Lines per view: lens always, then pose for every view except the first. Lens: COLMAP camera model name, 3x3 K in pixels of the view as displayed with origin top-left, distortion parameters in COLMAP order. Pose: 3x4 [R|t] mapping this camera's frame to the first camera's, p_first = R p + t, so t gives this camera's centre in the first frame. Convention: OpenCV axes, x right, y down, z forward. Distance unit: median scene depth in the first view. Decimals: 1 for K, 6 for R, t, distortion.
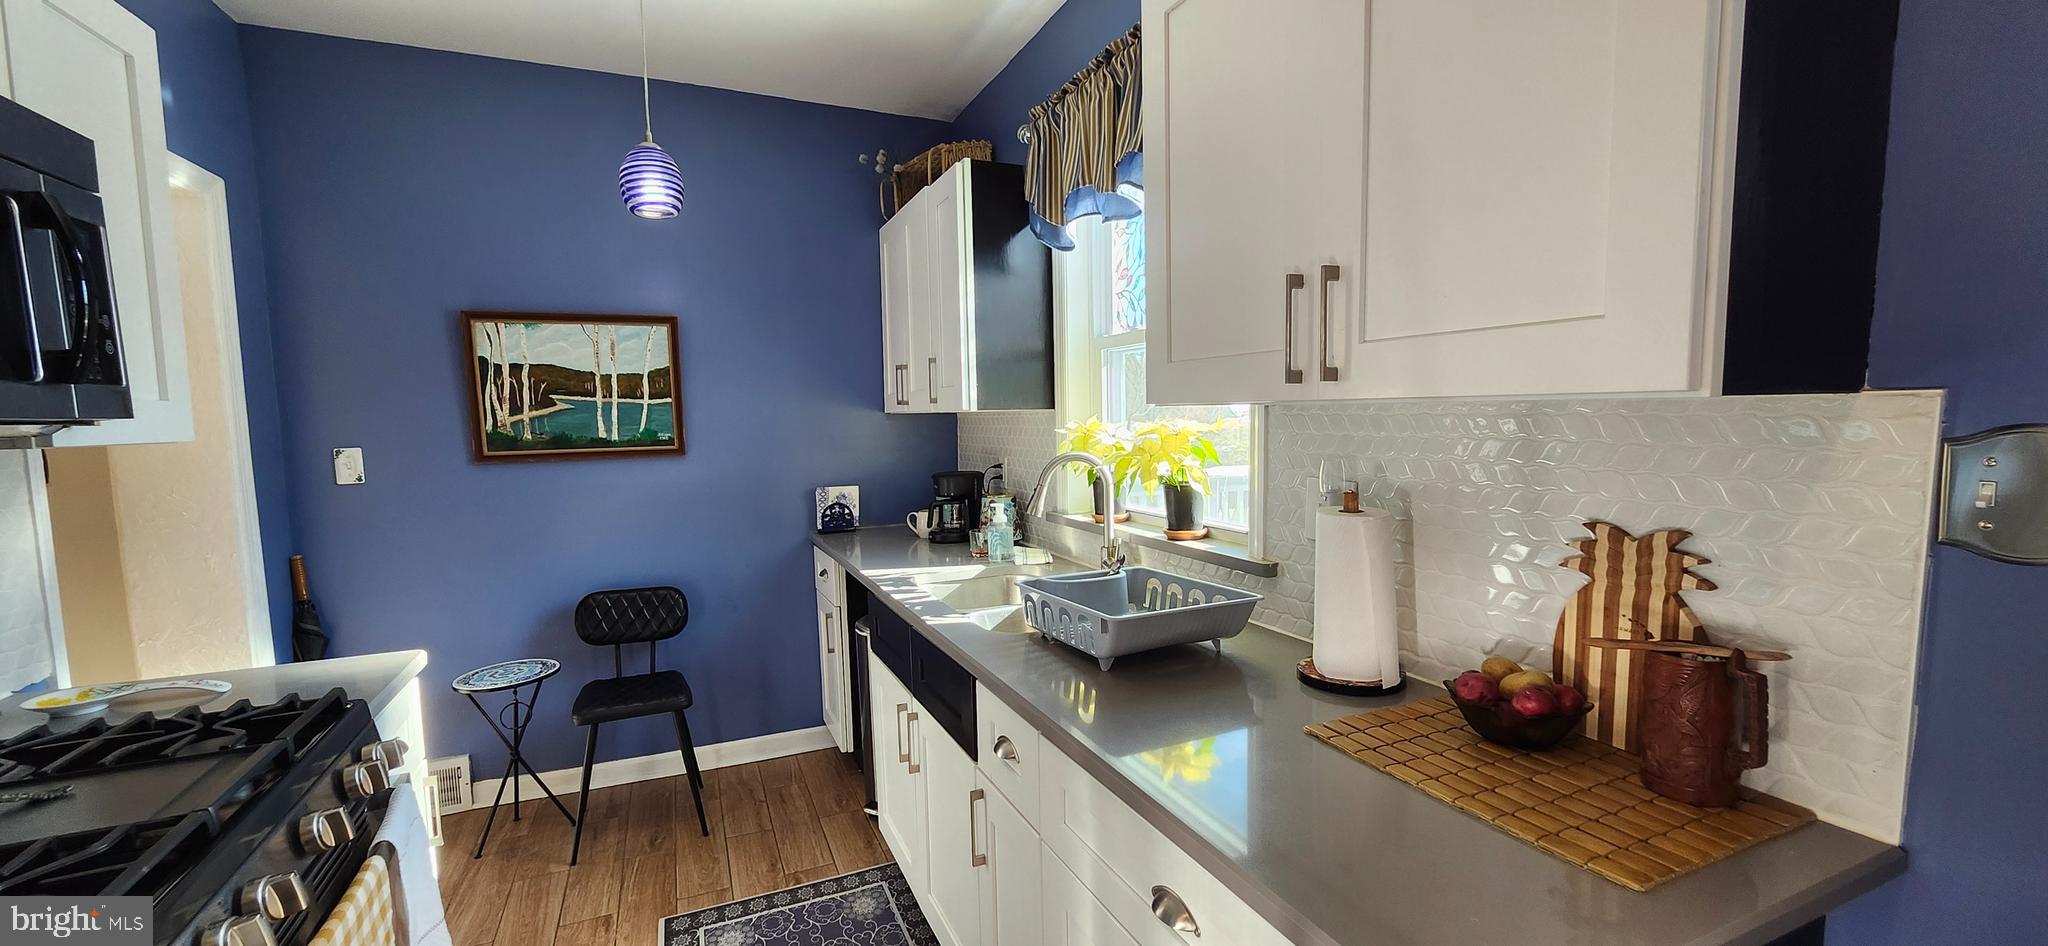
lens RADIAL K [[817.6, 0, 1026.8], [0, 817.6, 479.3], [0, 0, 1]] dist [0.002895, 0.000333]
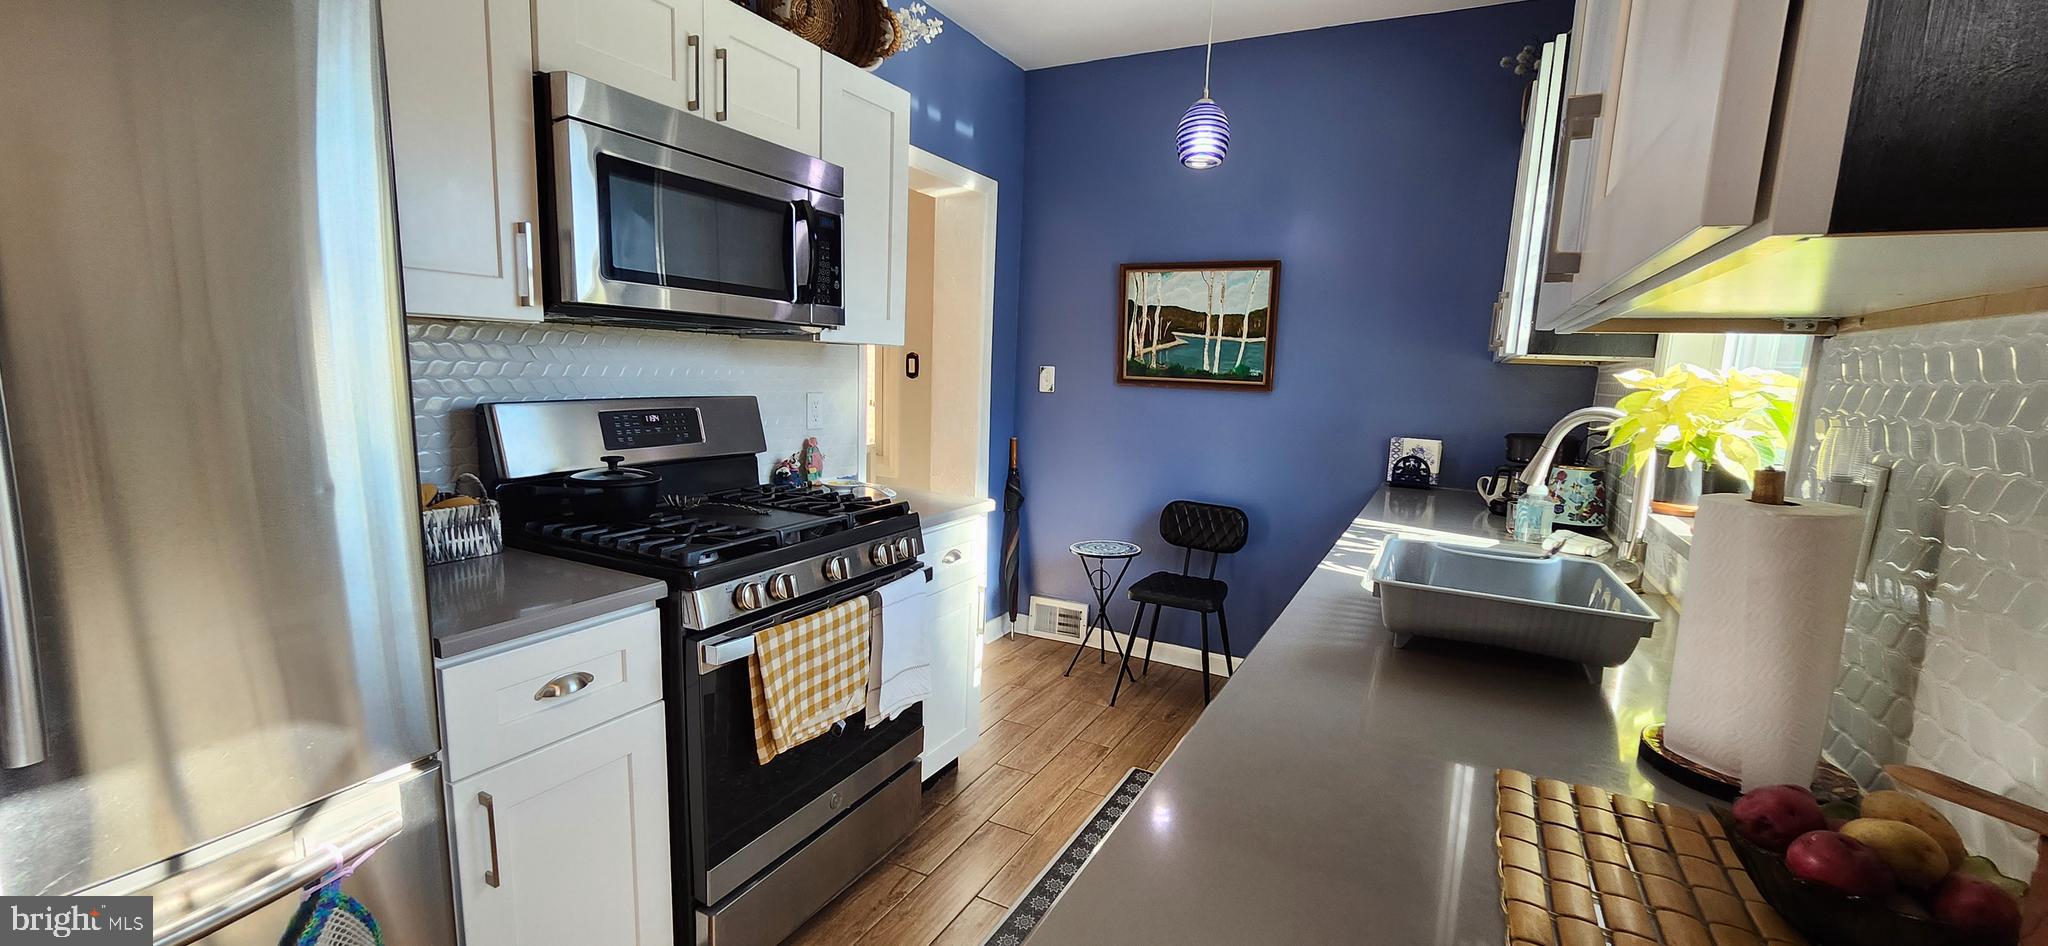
lens RADIAL K [[817.6, 0, 1027.6], [0, 817.6, 478.8], [0, 0, 1]] dist [0.002895, 0.000333]
pose [[0.616871, 0.153209, -0.772009, 0.244367], [-0.116404, 0.987844, 0.103030, 0.010955], [0.778409, 0.026309, 0.627206, 0.090011]]
